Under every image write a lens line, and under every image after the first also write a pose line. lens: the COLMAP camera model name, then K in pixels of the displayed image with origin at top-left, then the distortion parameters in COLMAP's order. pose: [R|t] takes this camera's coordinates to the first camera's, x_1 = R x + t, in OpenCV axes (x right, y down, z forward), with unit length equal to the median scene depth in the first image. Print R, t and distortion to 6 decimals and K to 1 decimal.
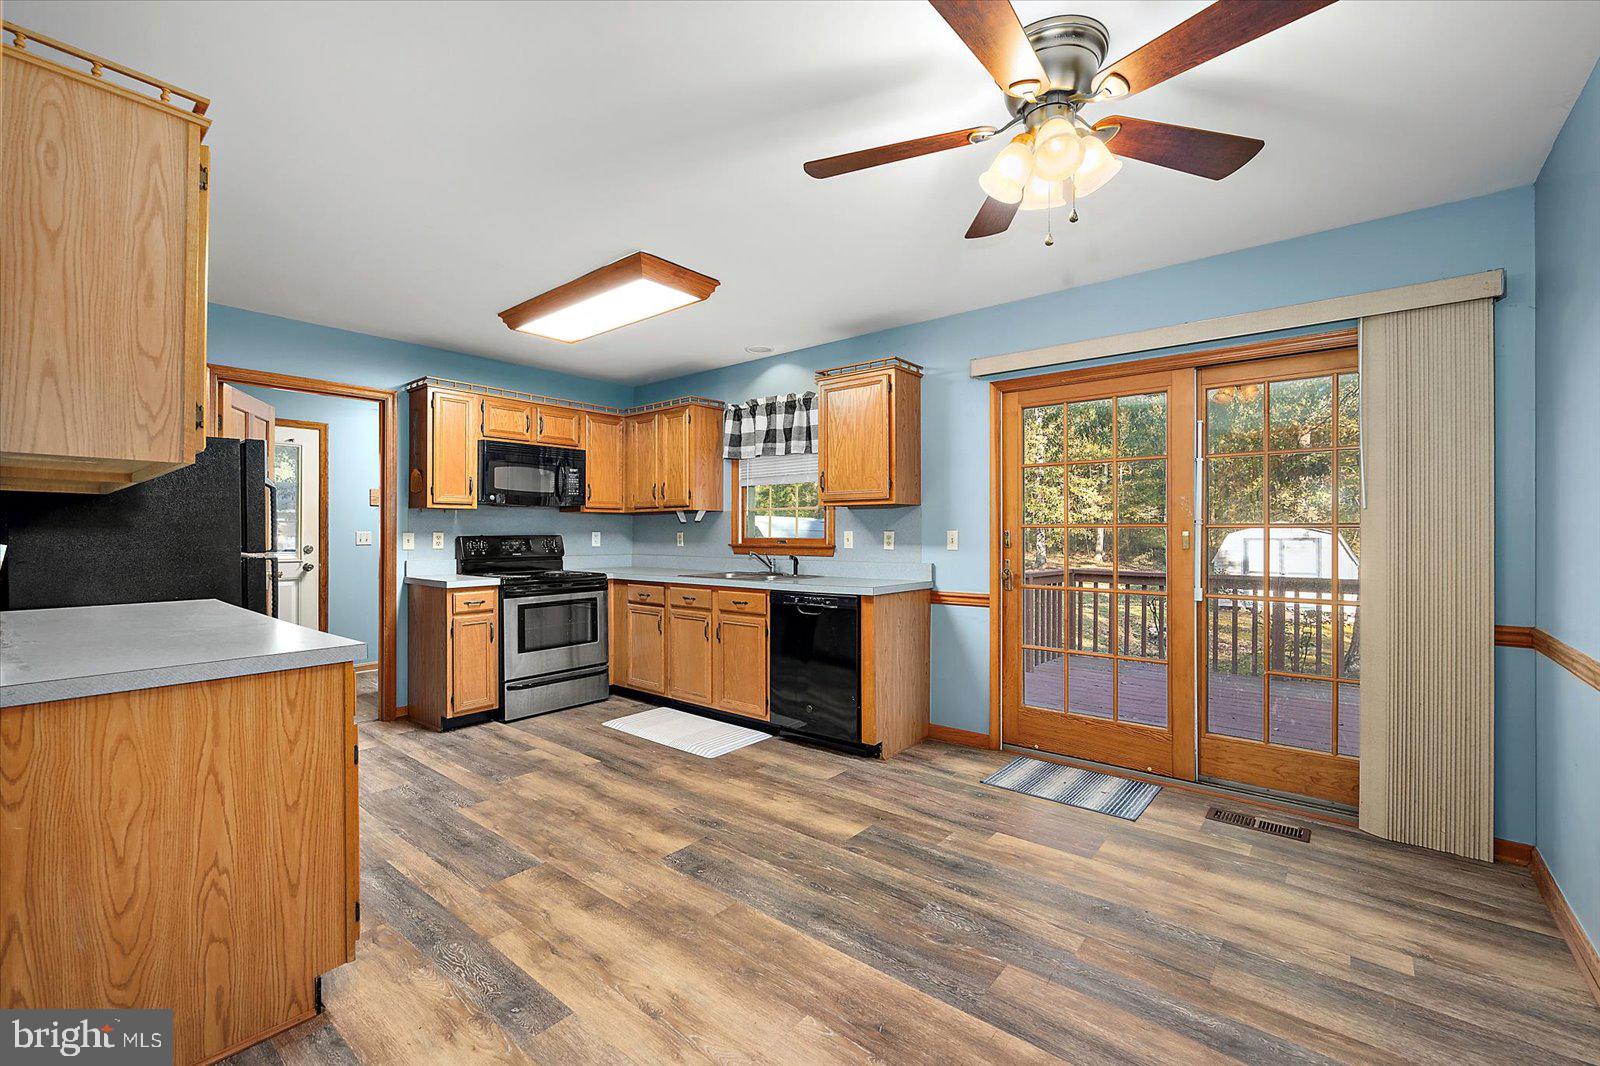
lens RADIAL K [[687.7, 0, 797.5], [0, 687.7, 511.4], [0, 0, 1]] dist [-0.004381, 0.001042]
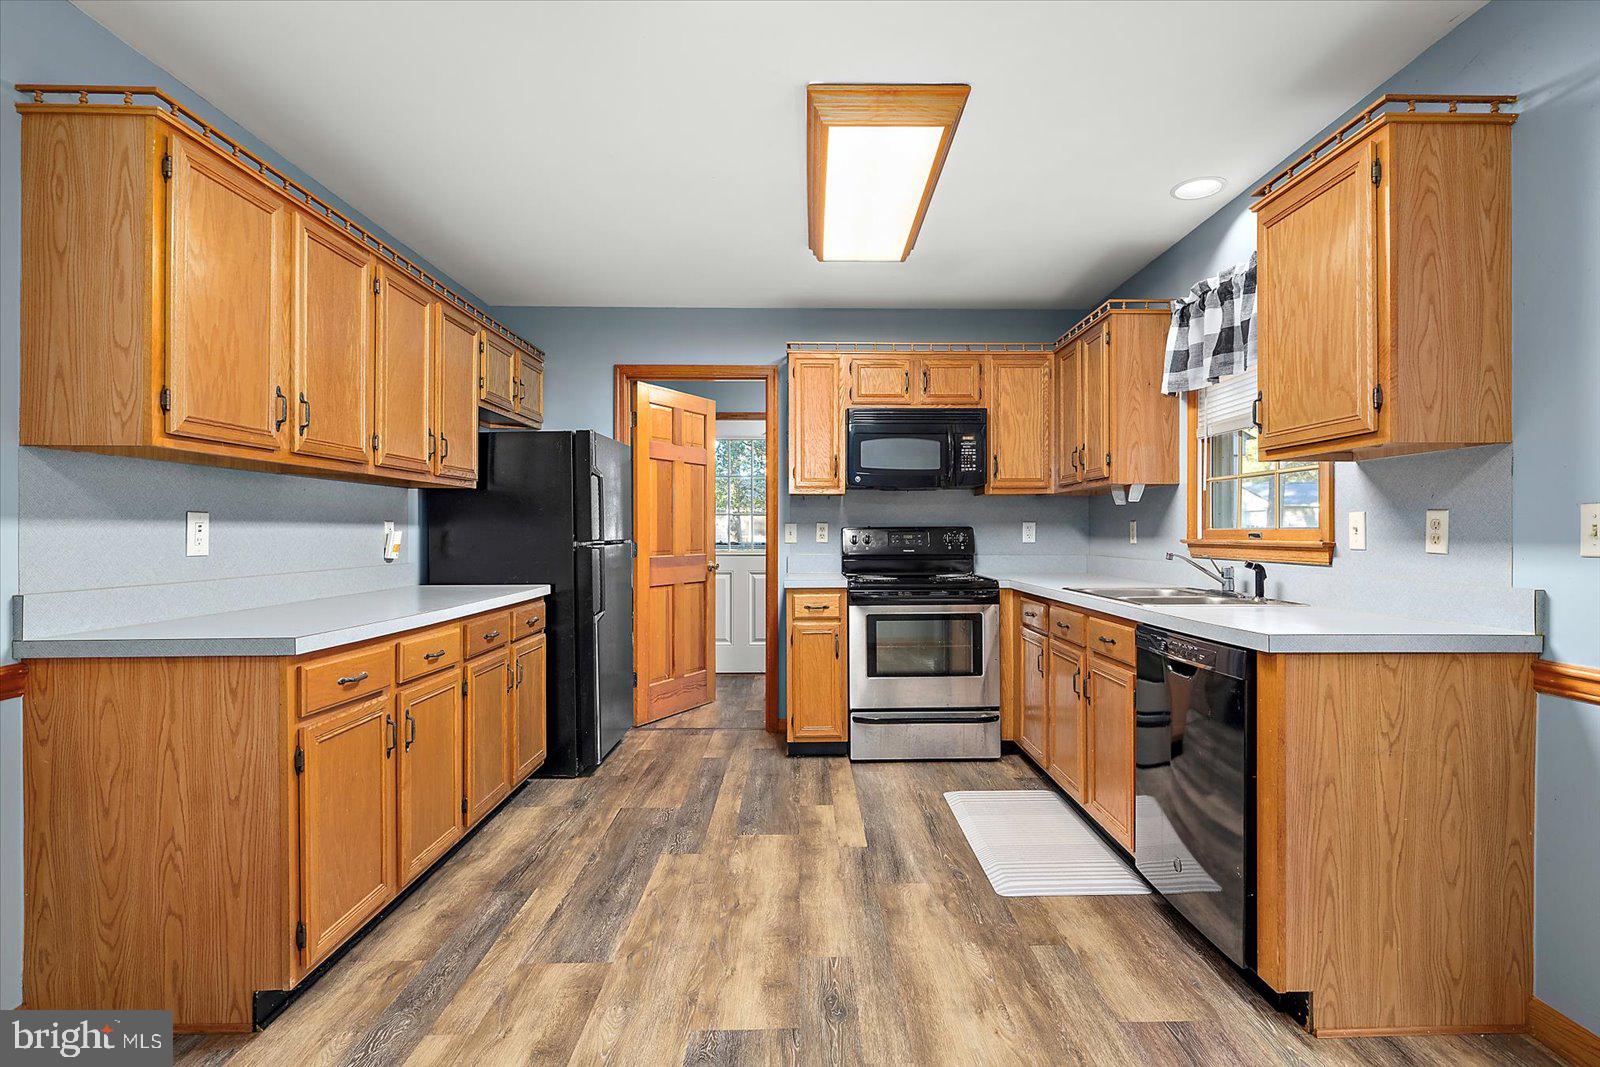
lens RADIAL K [[813.0, 0, 810.1], [0, 813.0, 520.2], [0, 0, 1]] dist [-0.001234, 0.000373]
pose [[0.648499, -0.010849, -0.761138, 0.366164], [0.023849, 0.999697, 0.006070, 0.030867], [0.760841, -0.022088, 0.648562, 0.507053]]
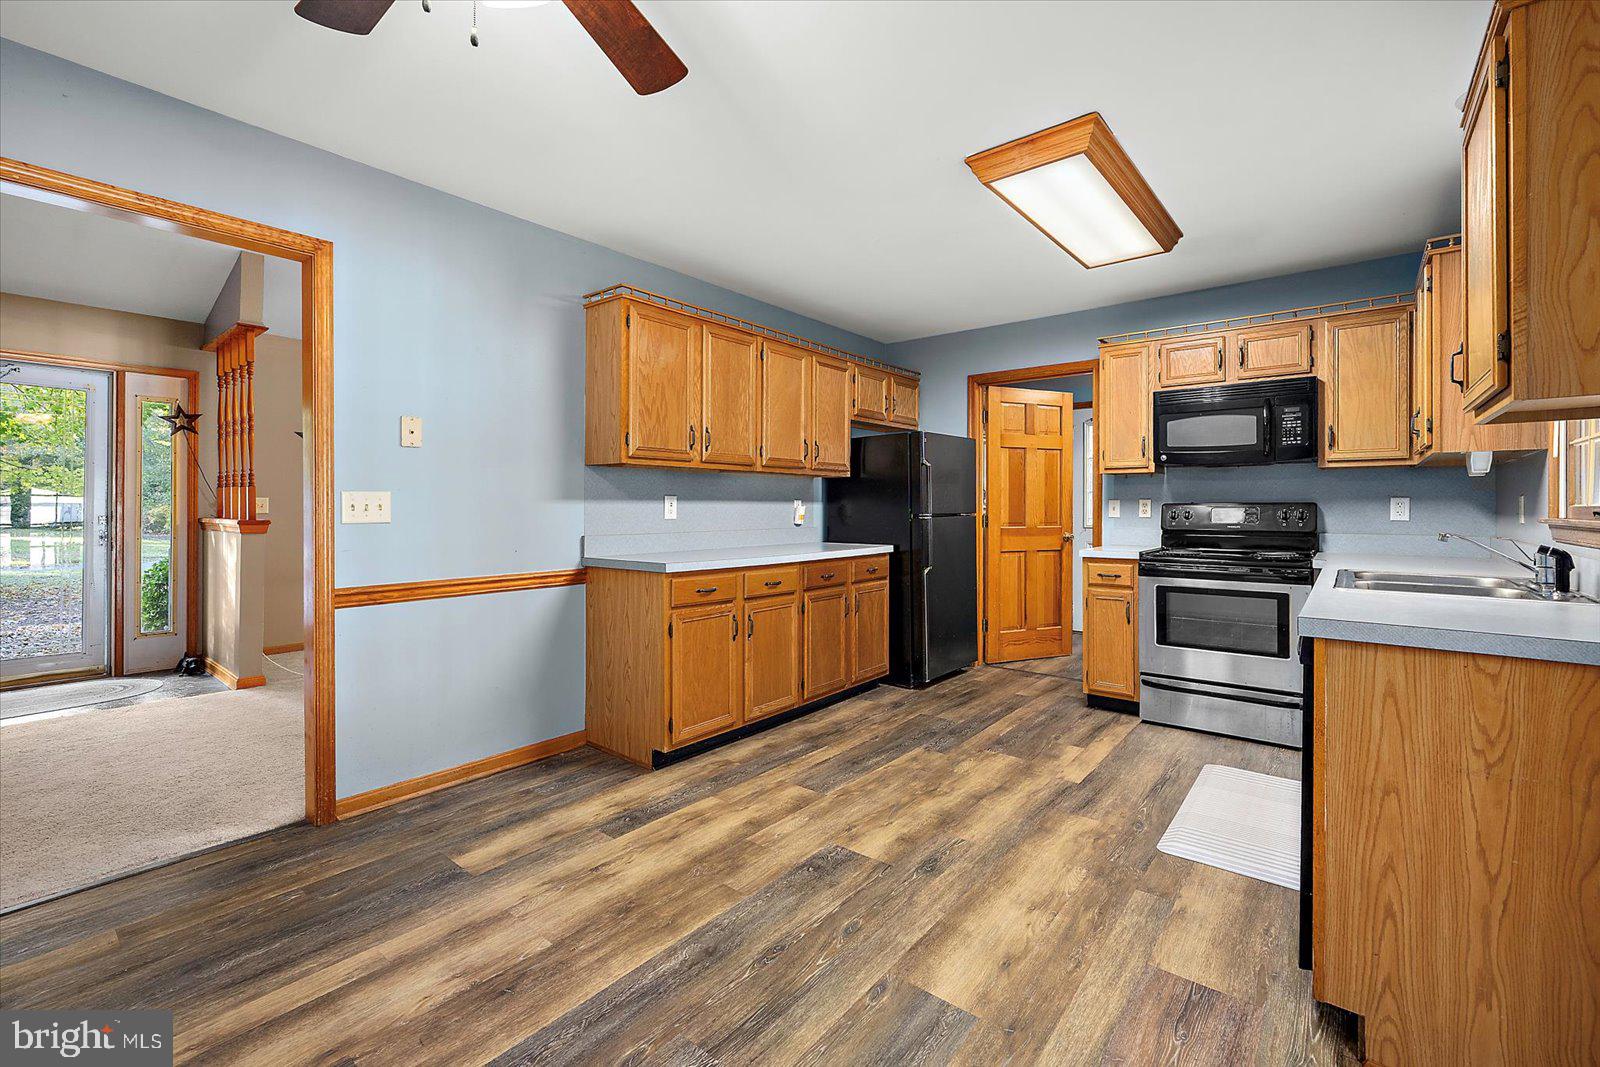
lens RADIAL K [[687.7, 0, 773.3], [0, 687.7, 492.8], [0, 0, 1]] dist [-0.004381, 0.001042]
pose [[-0.023670, -0.019352, -0.999533, 0.620760], [0.028638, 0.999389, -0.020028, 0.038960], [0.999310, -0.029099, -0.023101, 0.796553]]
